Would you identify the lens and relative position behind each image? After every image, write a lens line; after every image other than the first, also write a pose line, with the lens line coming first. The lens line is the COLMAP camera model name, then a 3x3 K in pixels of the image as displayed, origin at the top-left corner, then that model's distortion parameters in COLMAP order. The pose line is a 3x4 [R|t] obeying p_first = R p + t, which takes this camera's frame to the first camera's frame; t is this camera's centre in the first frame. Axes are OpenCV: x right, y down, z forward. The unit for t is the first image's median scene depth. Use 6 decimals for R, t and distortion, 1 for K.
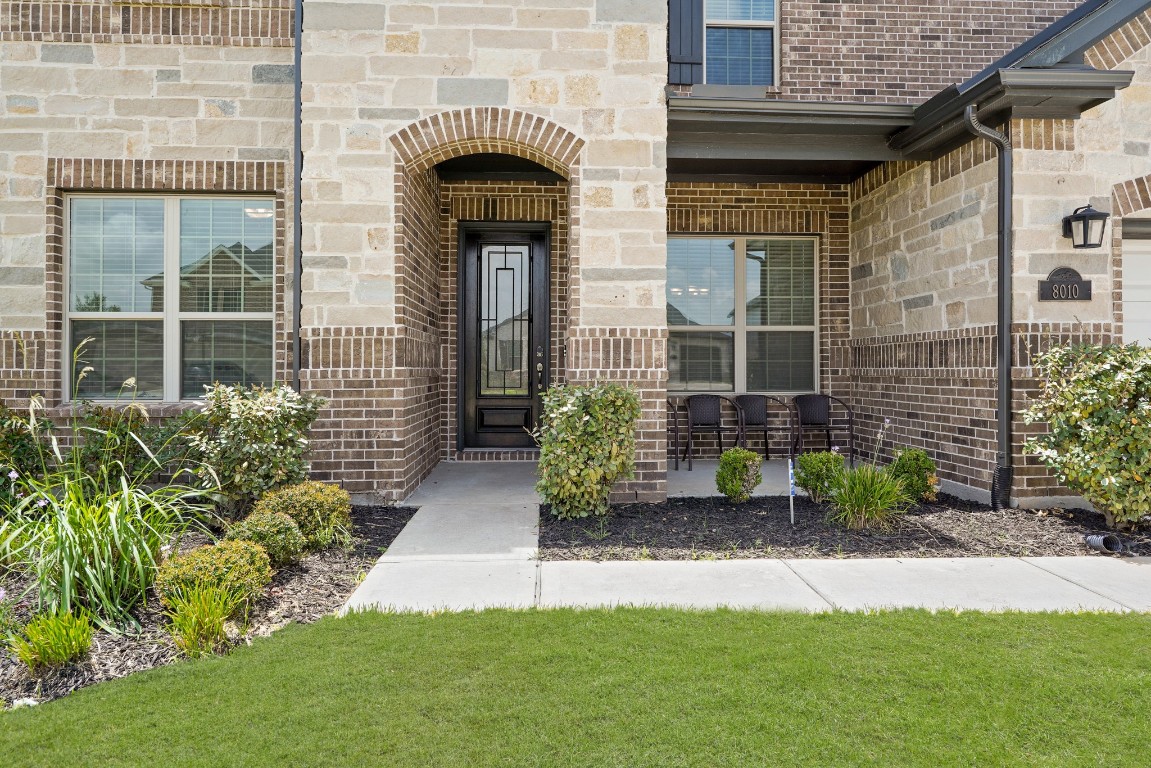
lens RADIAL K [[655.3, 0, 600.3], [0, 655.3, 358.6], [0, 0, 1]] dist [-0.002080, -0.000524]
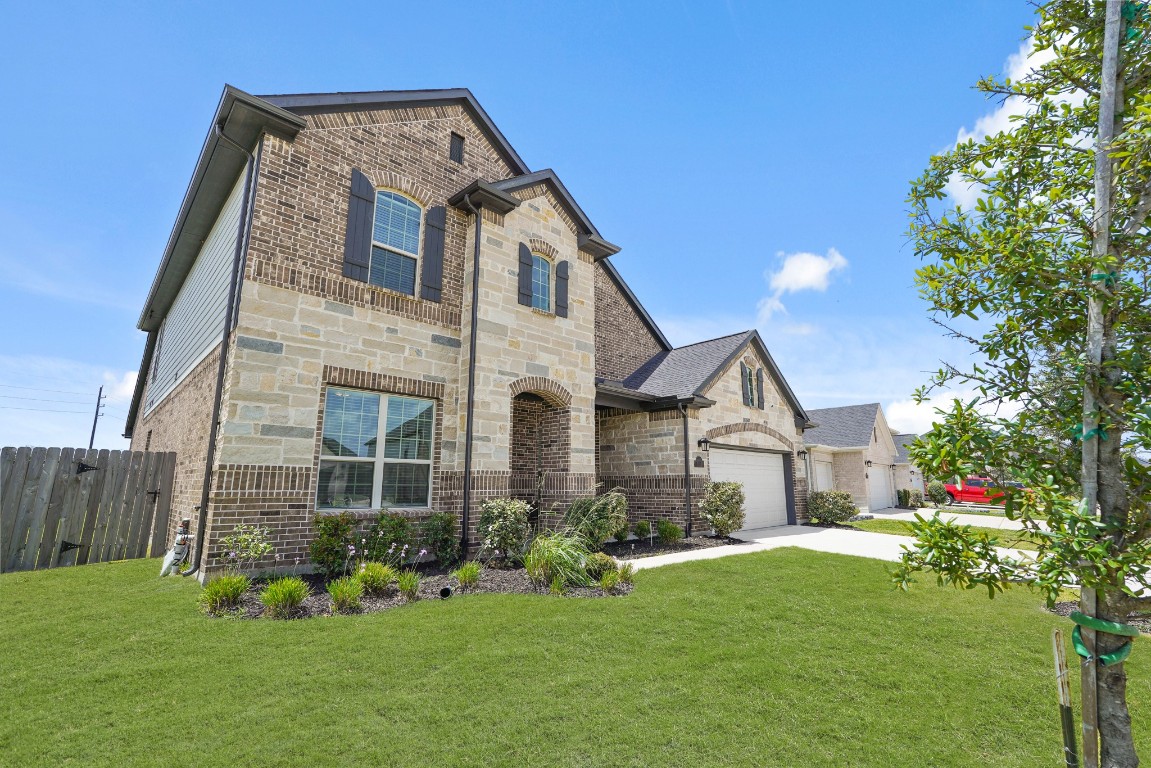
lens RADIAL K [[504.9, 0, 575.5], [0, 504.9, 384.0], [0, 0, 1]] dist [-0.022172, 0.009110]
pose [[0.750368, 0.132613, 0.647581, -1.194731], [-0.005698, 0.980931, -0.194274, -0.005743], [-0.660996, 0.142087, 0.736815, -0.395391]]
